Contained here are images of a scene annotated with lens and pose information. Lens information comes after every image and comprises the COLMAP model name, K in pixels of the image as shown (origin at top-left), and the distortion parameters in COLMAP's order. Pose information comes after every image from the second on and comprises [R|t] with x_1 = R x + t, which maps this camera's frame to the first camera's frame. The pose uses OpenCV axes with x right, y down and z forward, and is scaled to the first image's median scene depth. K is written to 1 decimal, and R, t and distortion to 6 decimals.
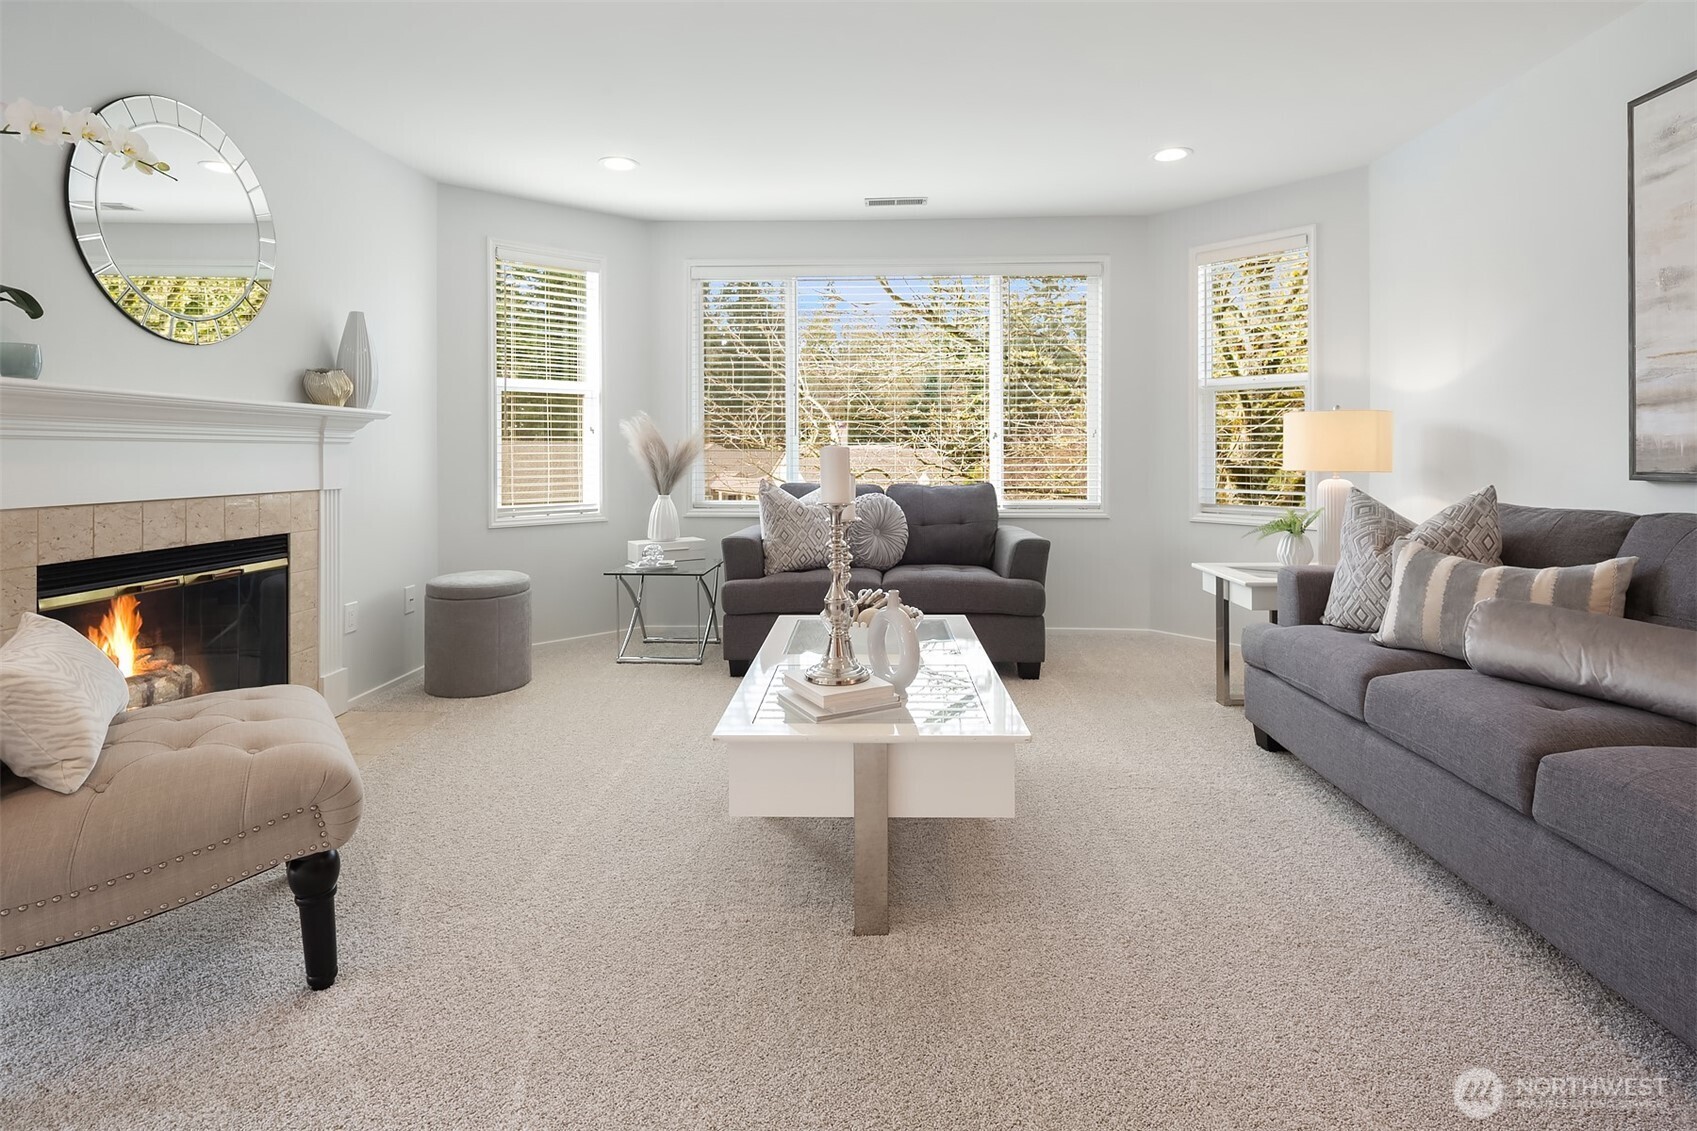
lens RADIAL K [[789.5, 0, 858.3], [0, 789.5, 451.7], [0, 0, 1]] dist [-0.000401, -0.000015]
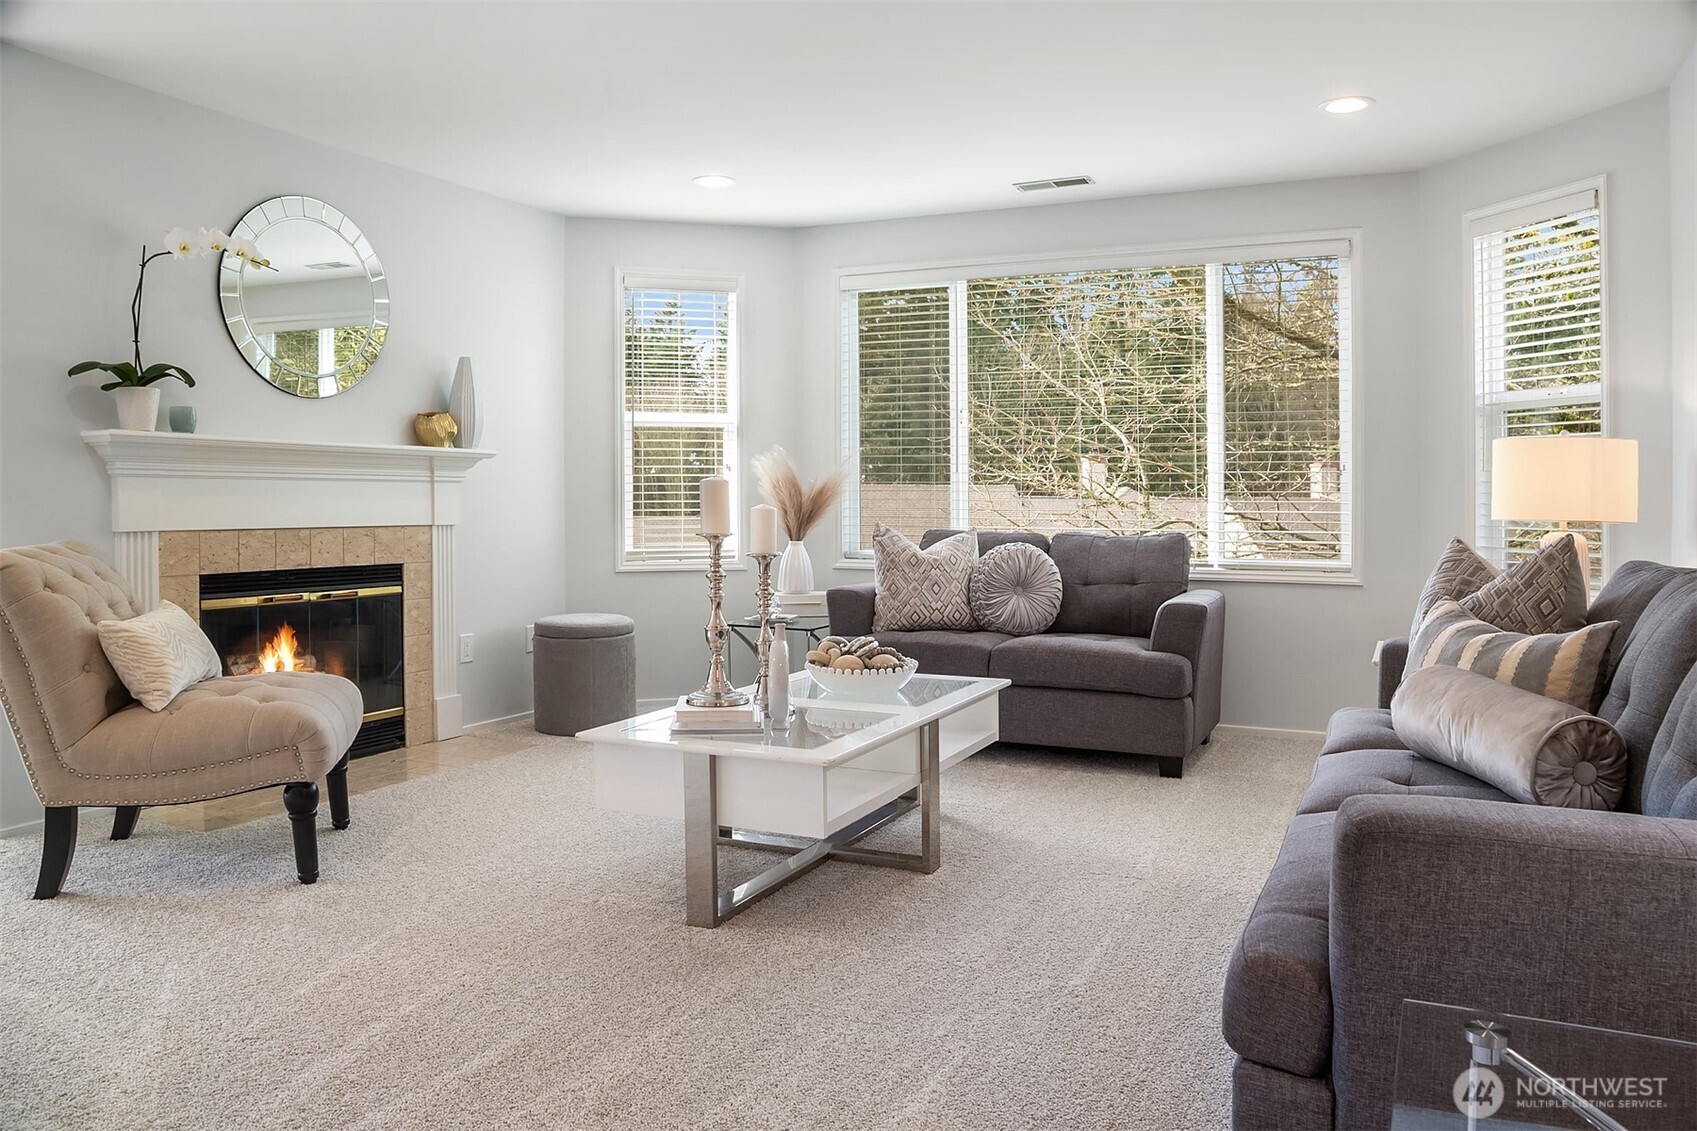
lens RADIAL K [[1140.2, 0, 943.2], [0, 1140.2, 500.6], [0, 0, 1]] dist [-0.102638, 0.042247]
pose [[0.936471, 0.004397, -0.350717, 0.438731], [-0.003473, 0.999989, 0.003261, 0.006724], [0.350727, -0.001836, 0.936476, -0.157805]]
